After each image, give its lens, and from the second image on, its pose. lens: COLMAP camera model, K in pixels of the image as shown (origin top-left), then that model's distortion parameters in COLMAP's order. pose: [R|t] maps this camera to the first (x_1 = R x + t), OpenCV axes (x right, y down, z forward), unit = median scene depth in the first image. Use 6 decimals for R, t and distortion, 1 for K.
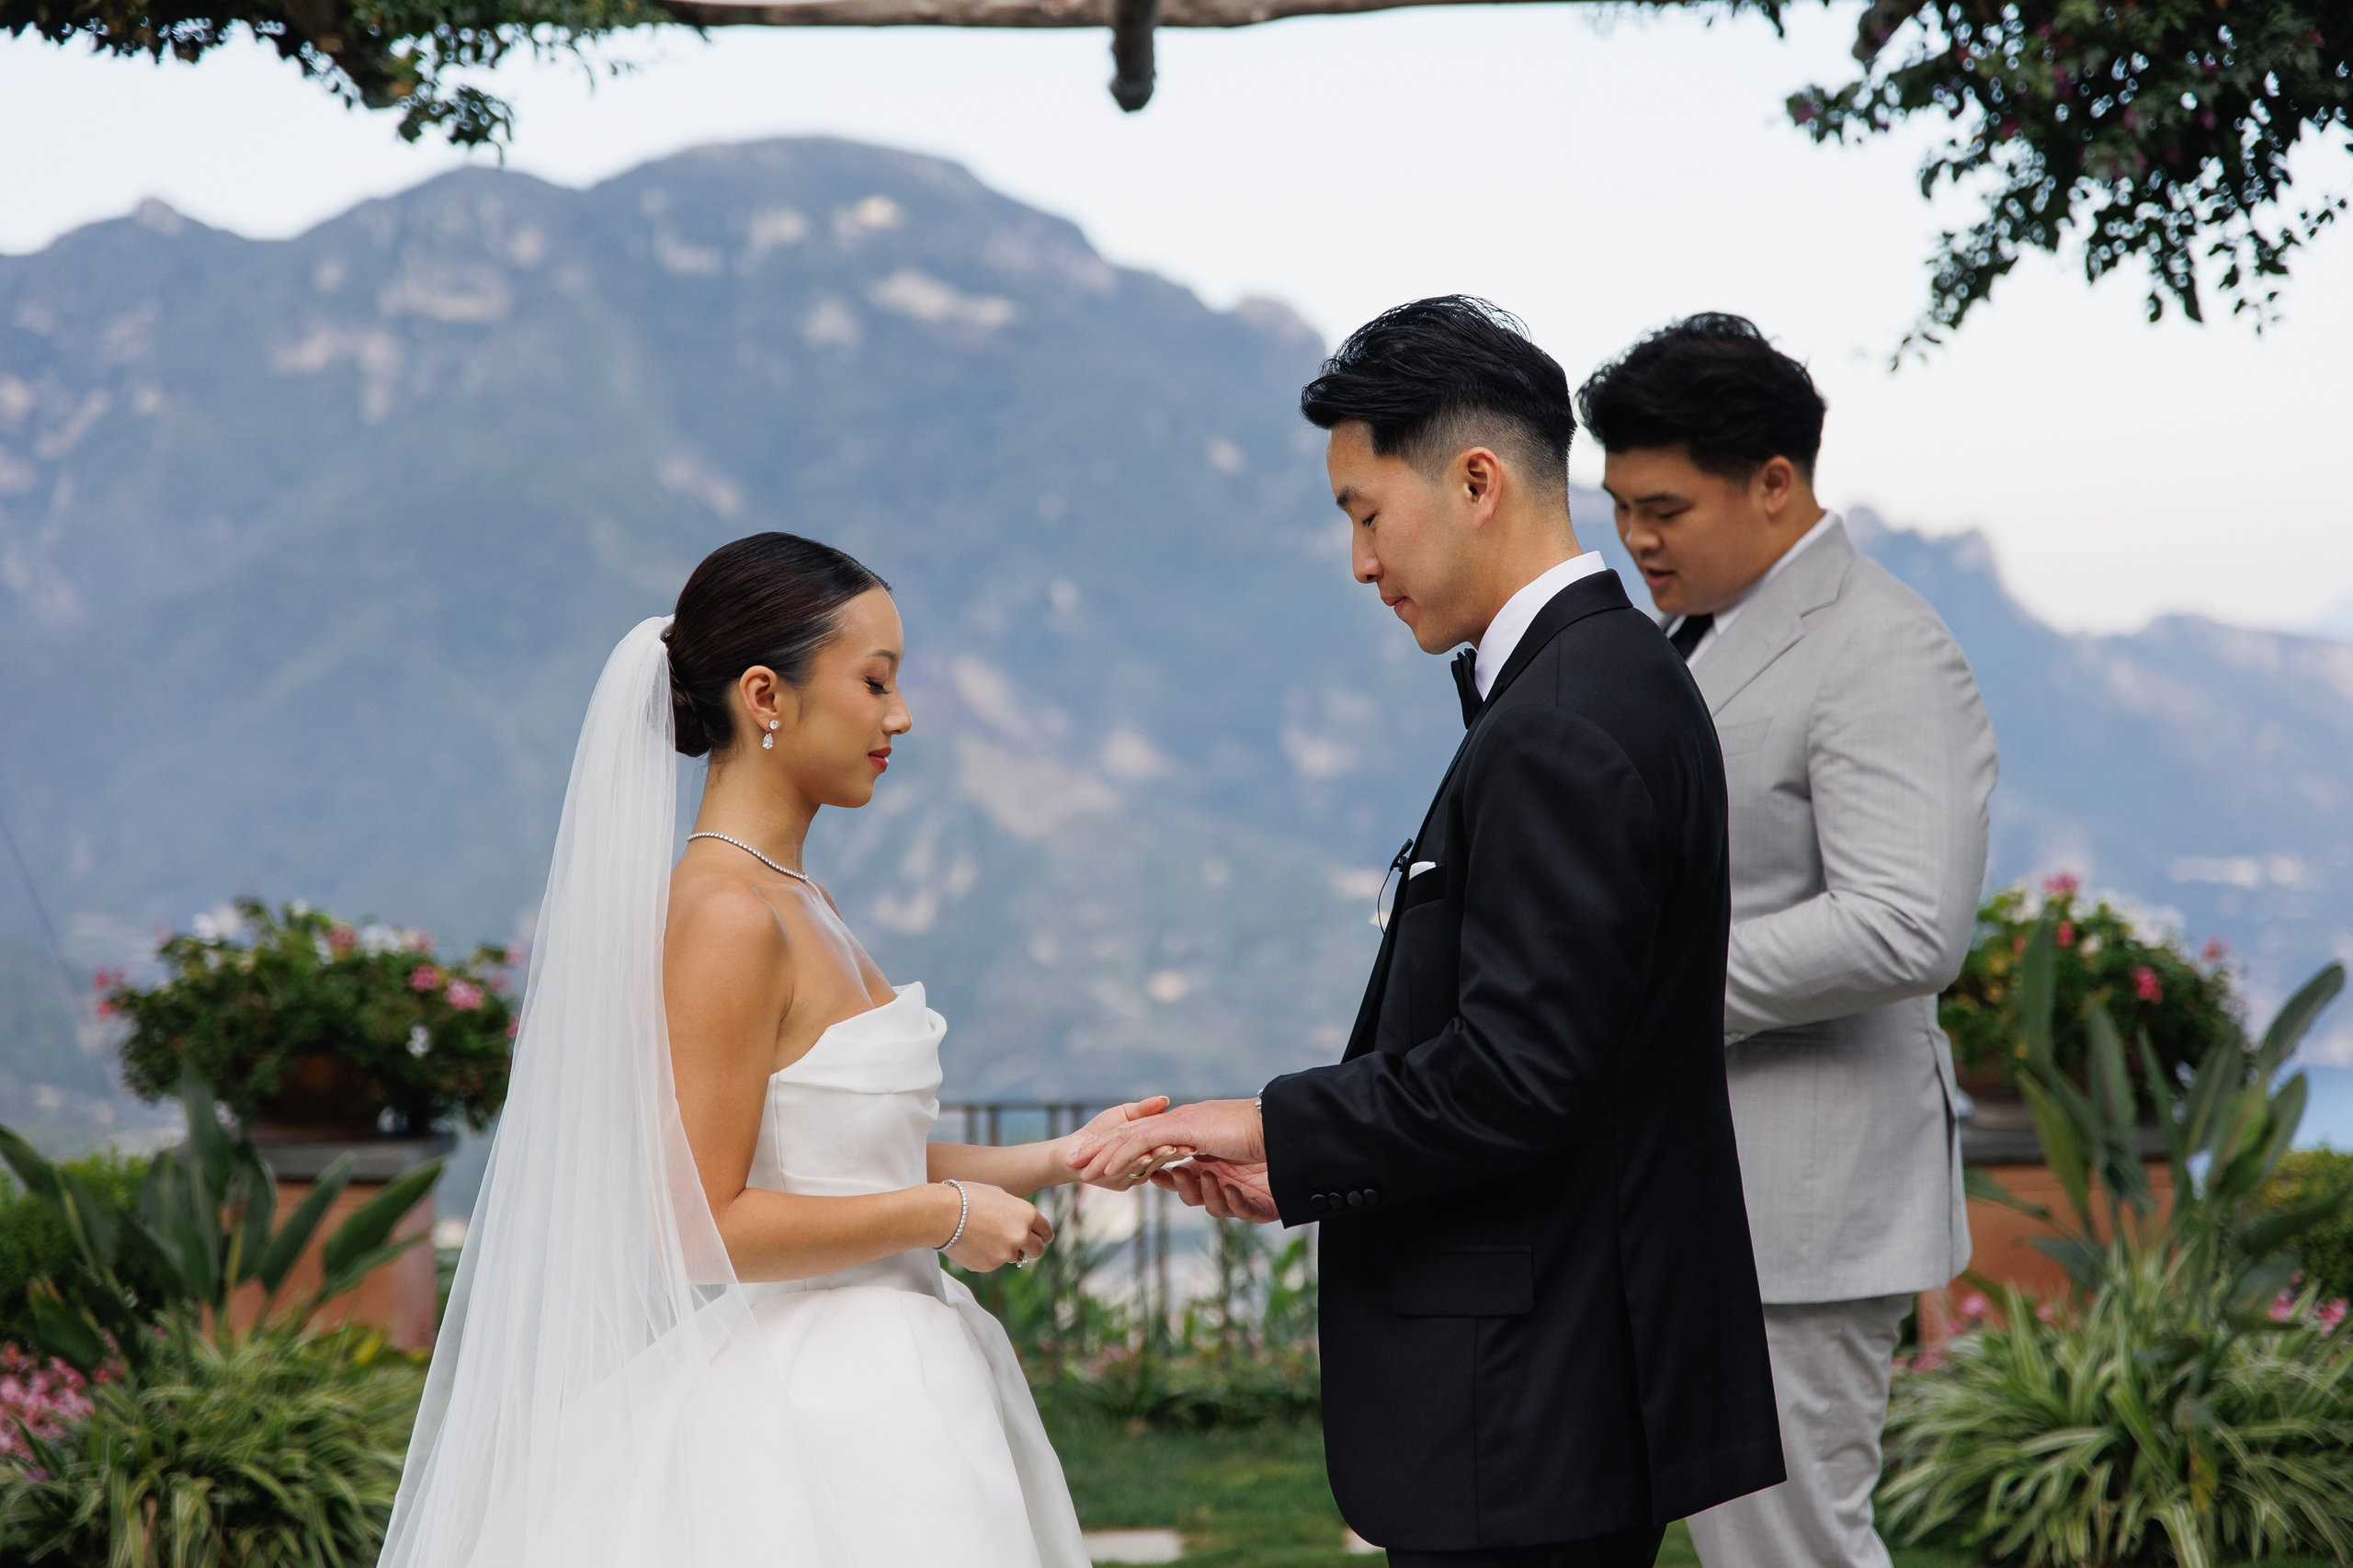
lens RADIAL K [[4561.6, 0, 1214.1], [0, 4561.6, 780.9], [0, 0, 1]] dist [0.008566, -0.076396]
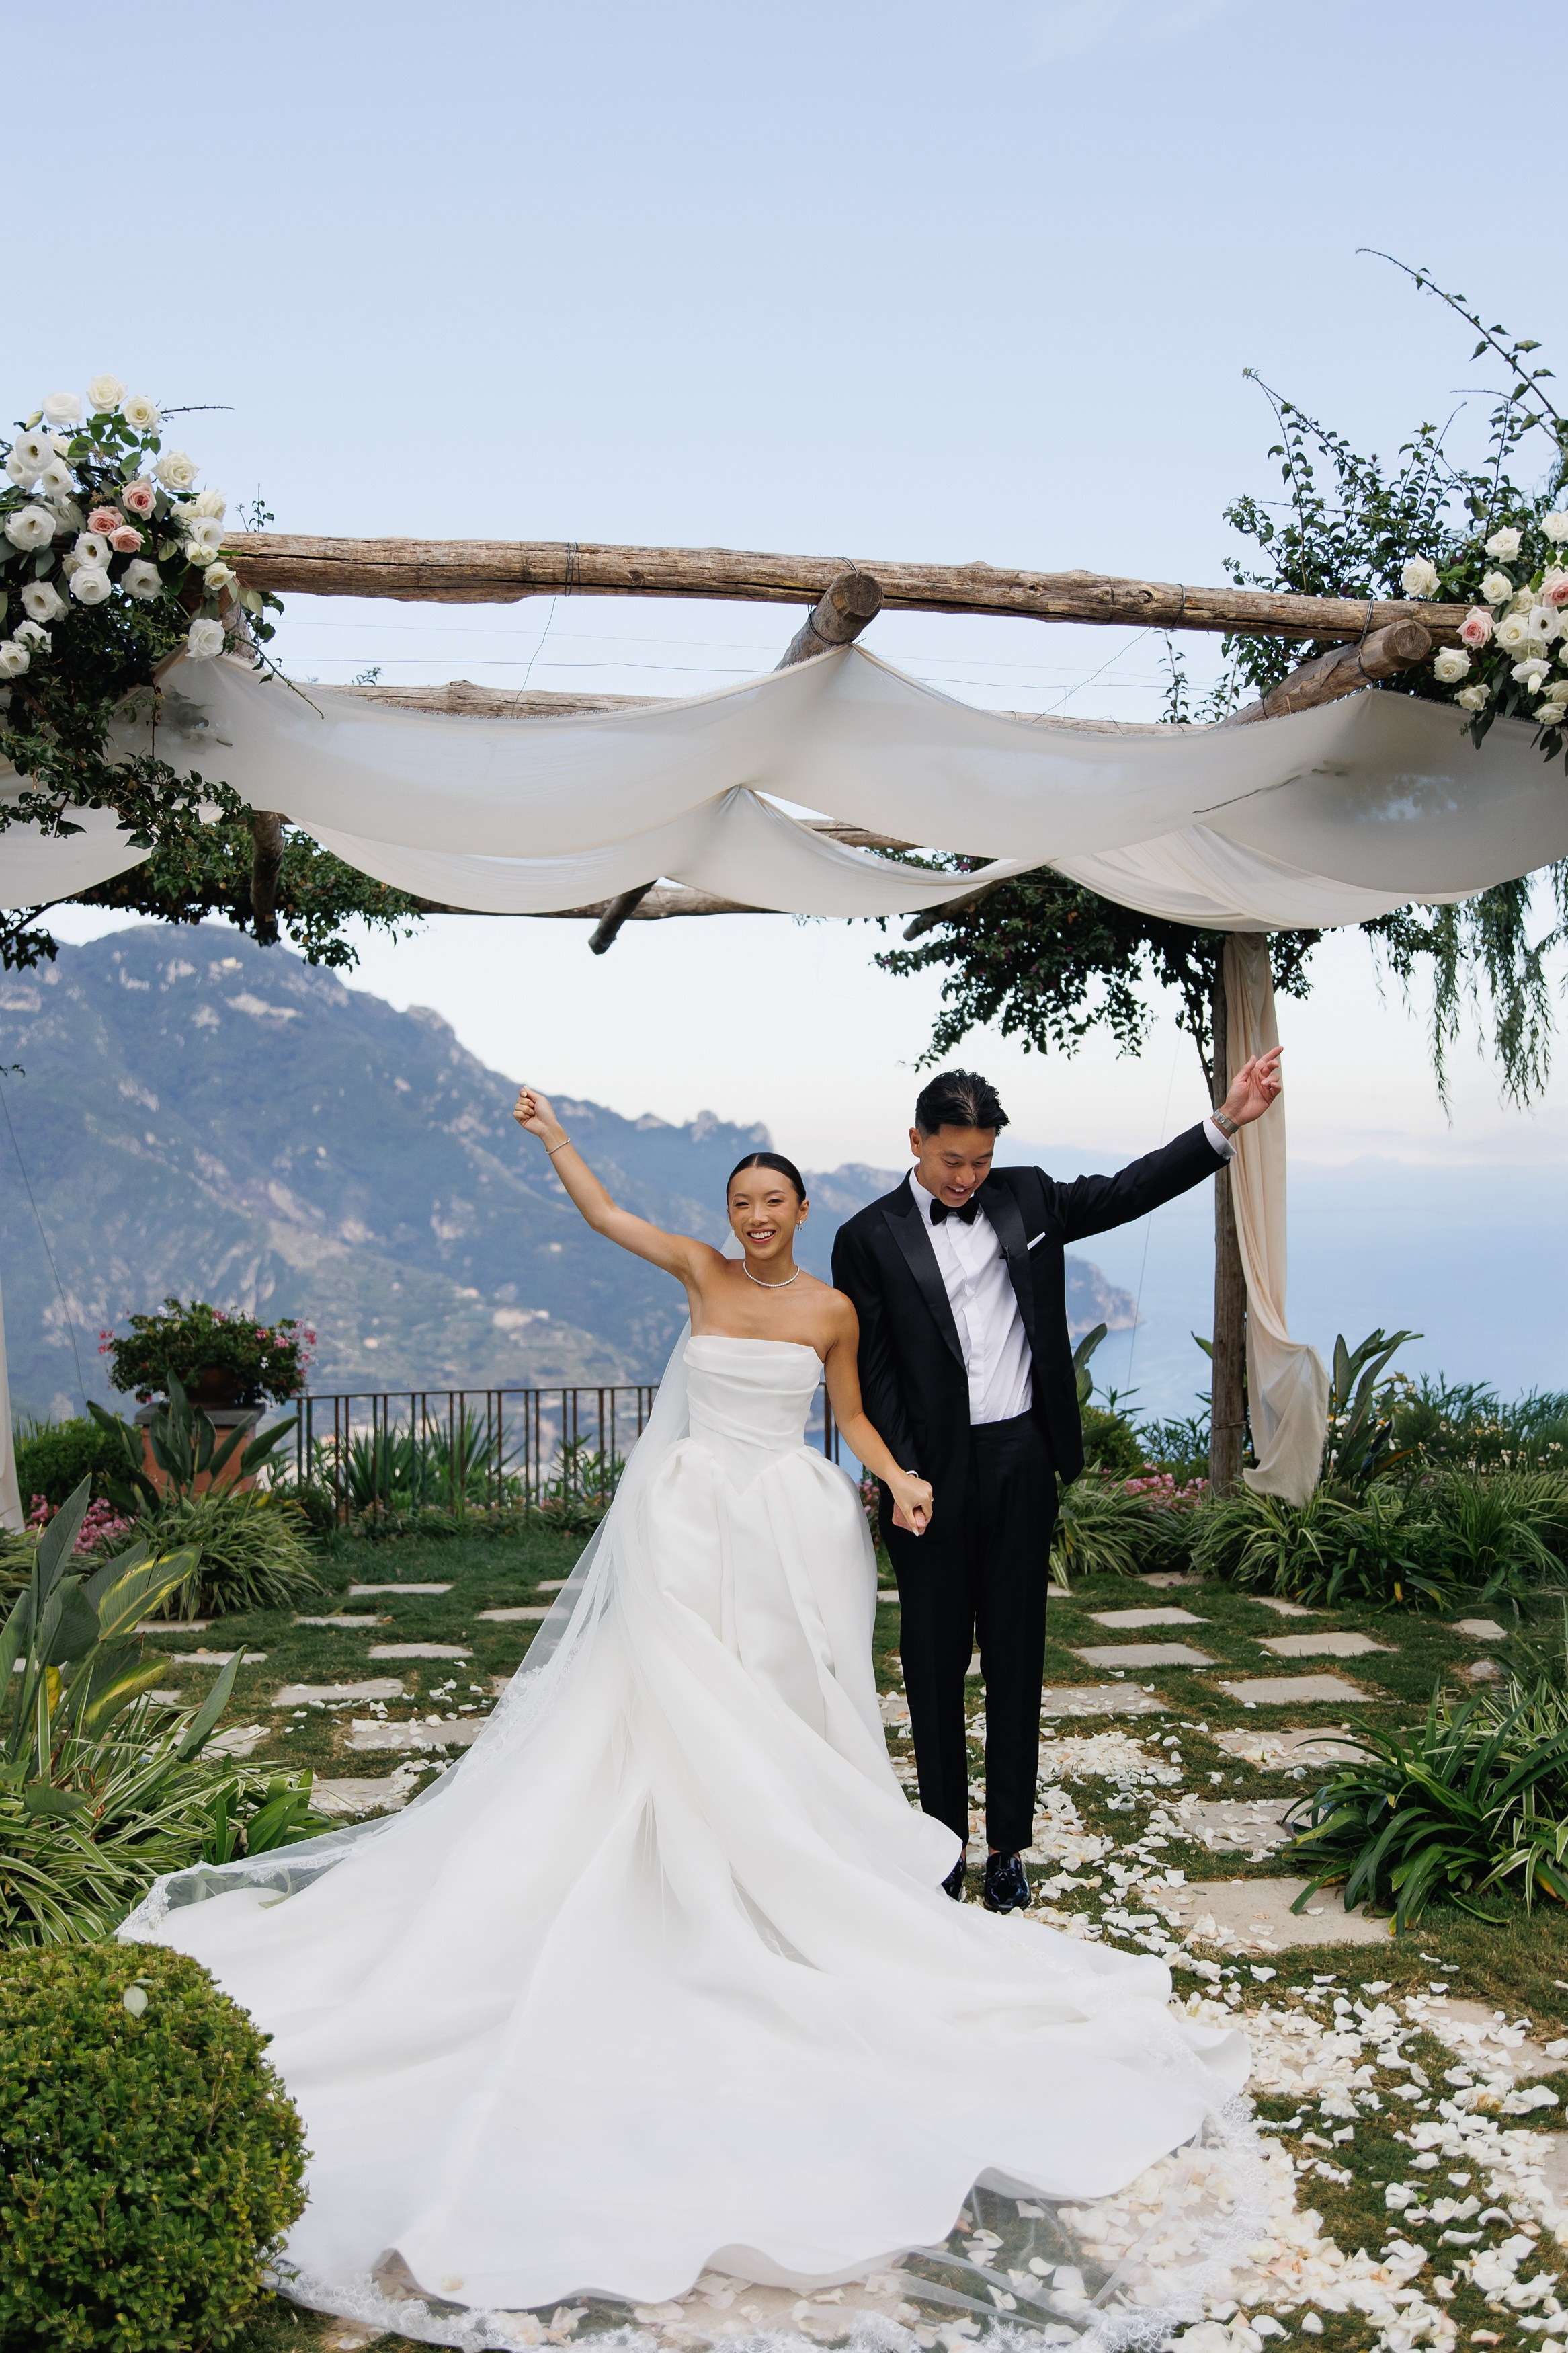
lens RADIAL K [[2183.3, 0, 771.8], [0, 2183.3, 1165.9], [0, 0, 1]] dist [-0.002603, -0.011514]
pose [[0.985462, 0.008694, 0.169671, -0.119878], [-0.002690, 0.999363, -0.035584, -0.001127], [-0.169872, 0.034610, 0.984858, -0.093056]]
